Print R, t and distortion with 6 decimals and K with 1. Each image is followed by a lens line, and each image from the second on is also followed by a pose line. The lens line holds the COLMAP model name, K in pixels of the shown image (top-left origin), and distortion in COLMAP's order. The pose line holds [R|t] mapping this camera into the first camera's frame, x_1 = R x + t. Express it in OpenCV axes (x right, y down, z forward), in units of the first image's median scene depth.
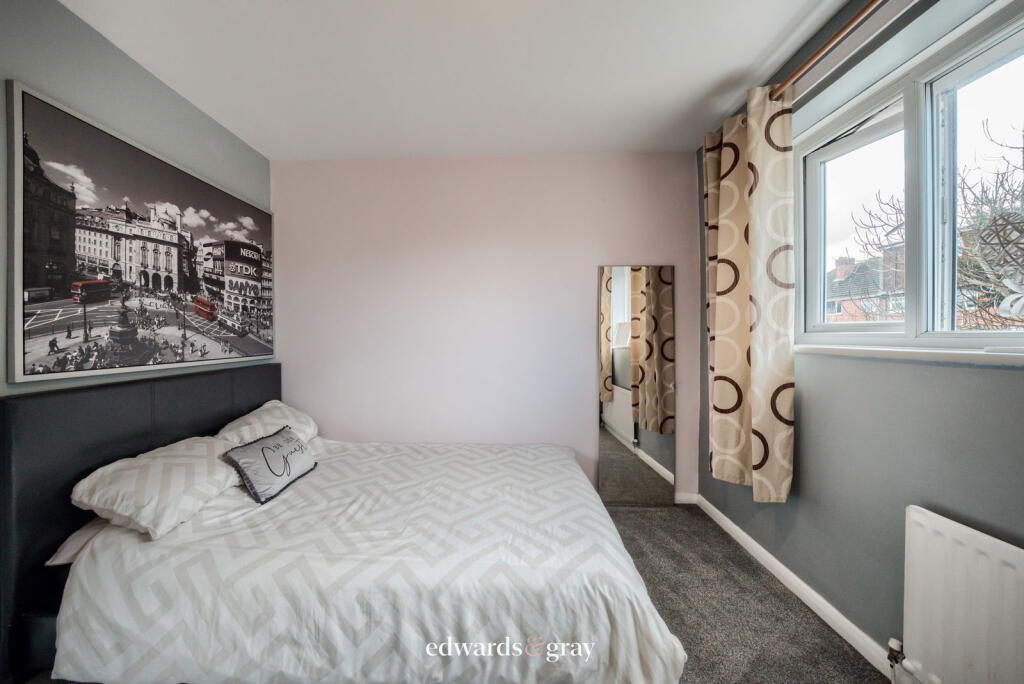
lens RADIAL K [[386.8, 0, 511.4], [0, 386.8, 346.3], [0, 0, 1]] dist [-0.020701, 0.000258]
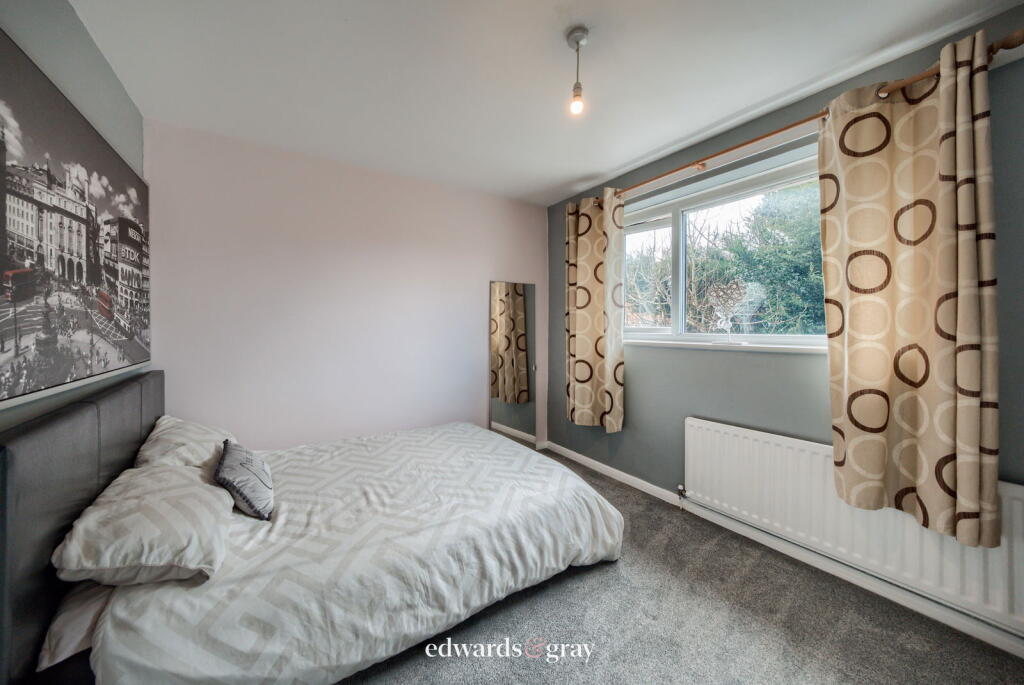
lens RADIAL K [[349.4, 0, 508.3], [0, 349.4, 339.4], [0, 0, 1]] dist [-0.007856, -0.000070]
pose [[0.829361, -0.016264, 0.558477, -0.592484], [0.012057, 0.999864, 0.011214, -0.031929], [-0.558584, -0.002567, 0.829444, -0.034776]]
